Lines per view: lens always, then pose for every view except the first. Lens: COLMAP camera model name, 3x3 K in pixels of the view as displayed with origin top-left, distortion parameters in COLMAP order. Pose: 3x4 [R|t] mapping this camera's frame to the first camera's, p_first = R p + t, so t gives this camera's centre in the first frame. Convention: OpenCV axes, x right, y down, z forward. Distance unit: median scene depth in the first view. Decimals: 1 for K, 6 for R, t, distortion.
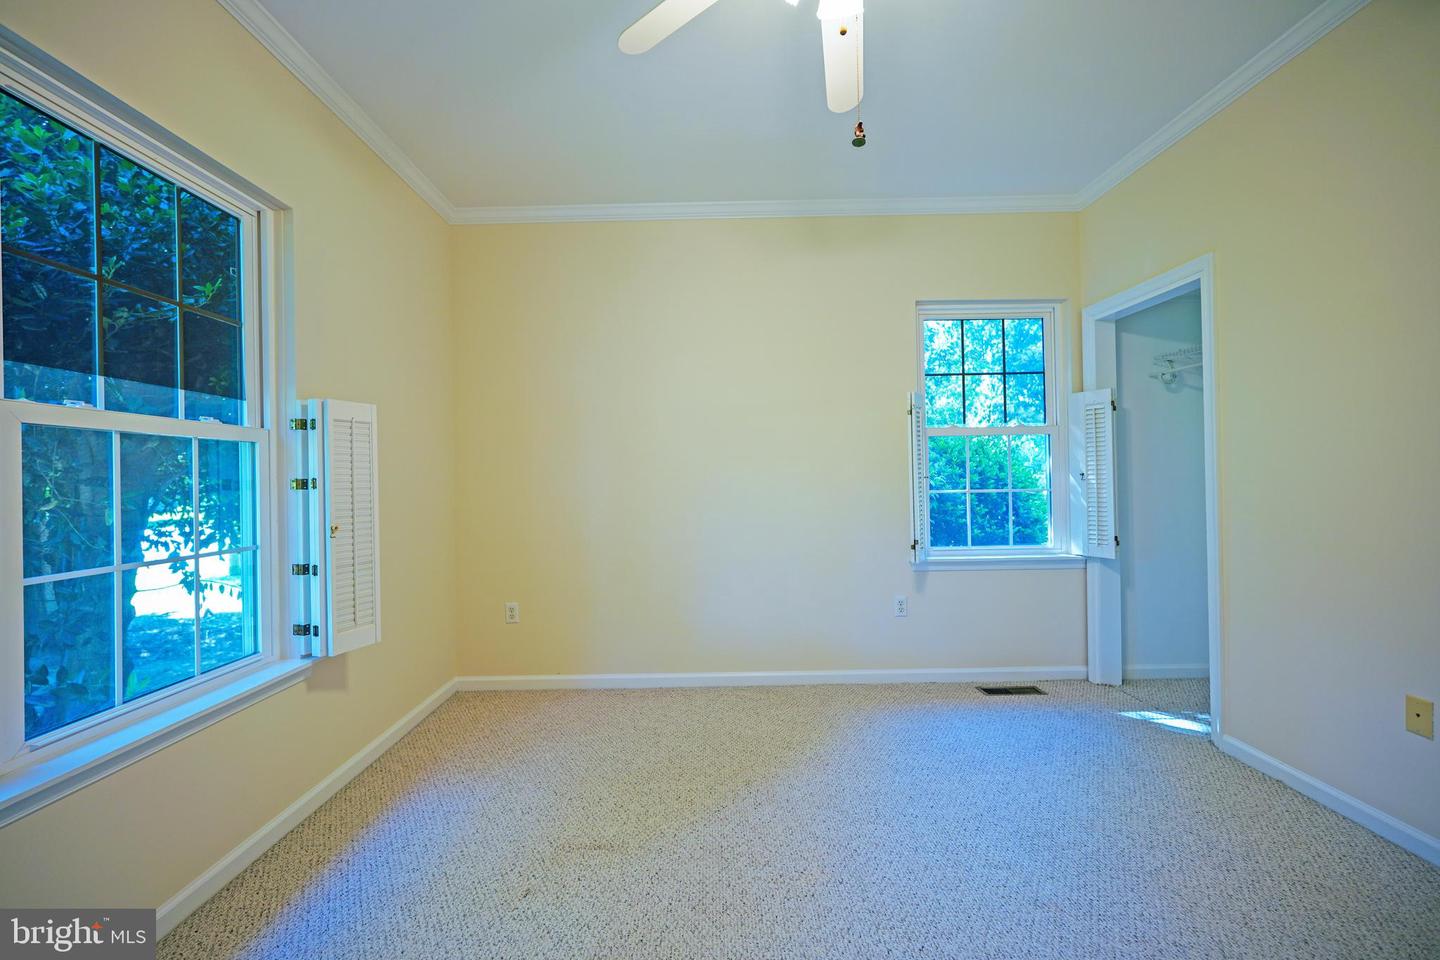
lens RADIAL K [[608.2, 0, 714.8], [0, 608.2, 477.8], [0, 0, 1]] dist [-0.008234, 0.004810]
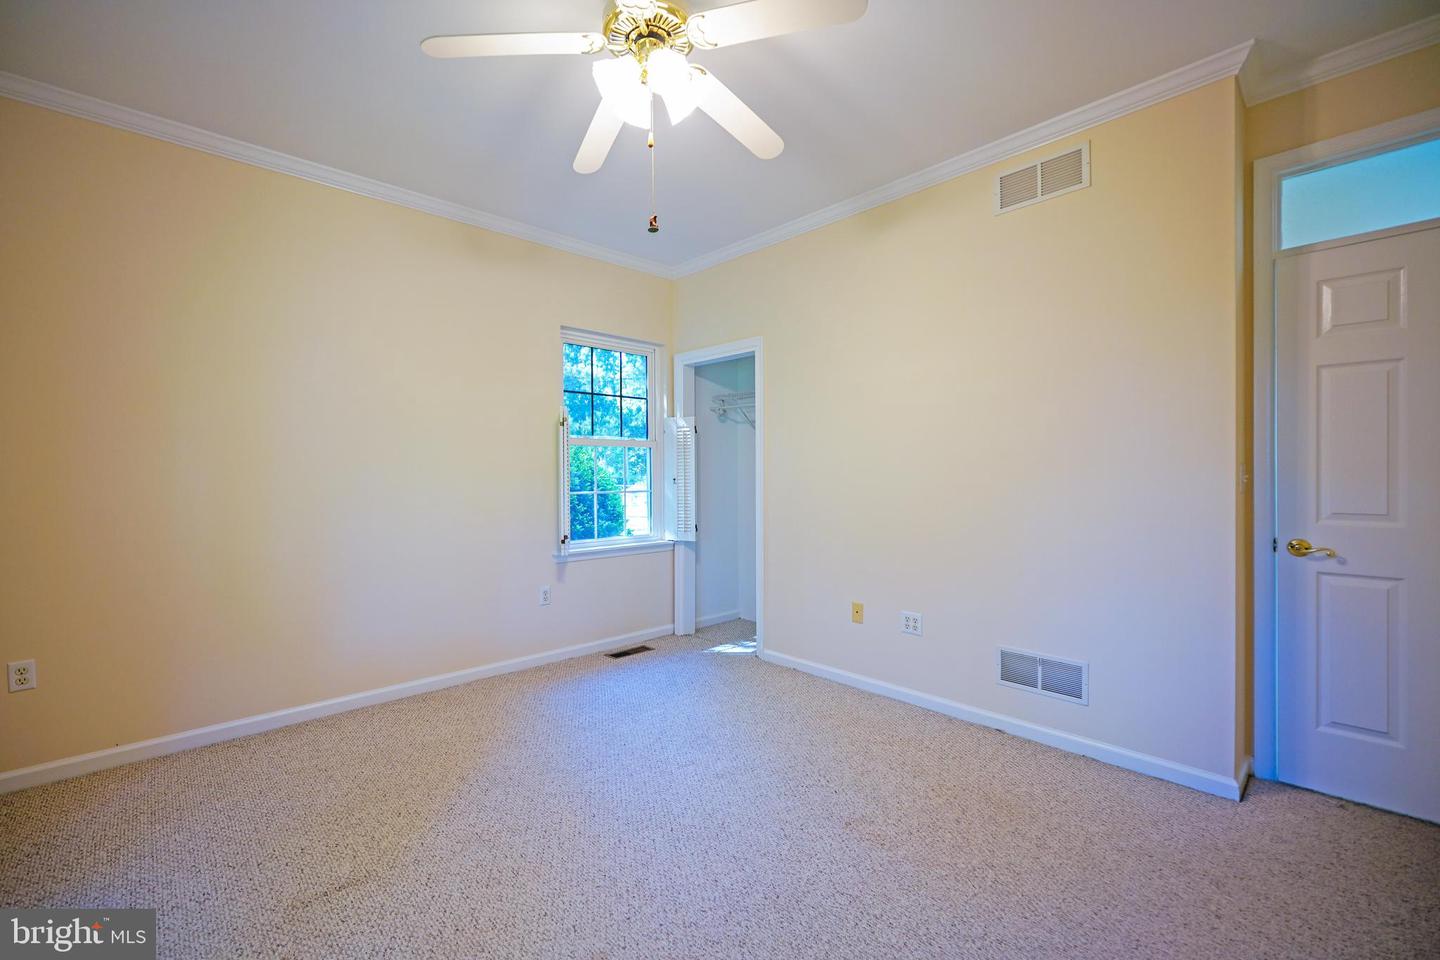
lens RADIAL K [[608.2, 0, 711.3], [0, 608.2, 476.9], [0, 0, 1]] dist [-0.008234, 0.004810]
pose [[0.725650, 0.012010, 0.687959, -0.251499], [-0.010273, 0.999925, -0.006621, -0.003156], [-0.687987, -0.002263, 0.725719, -0.022495]]
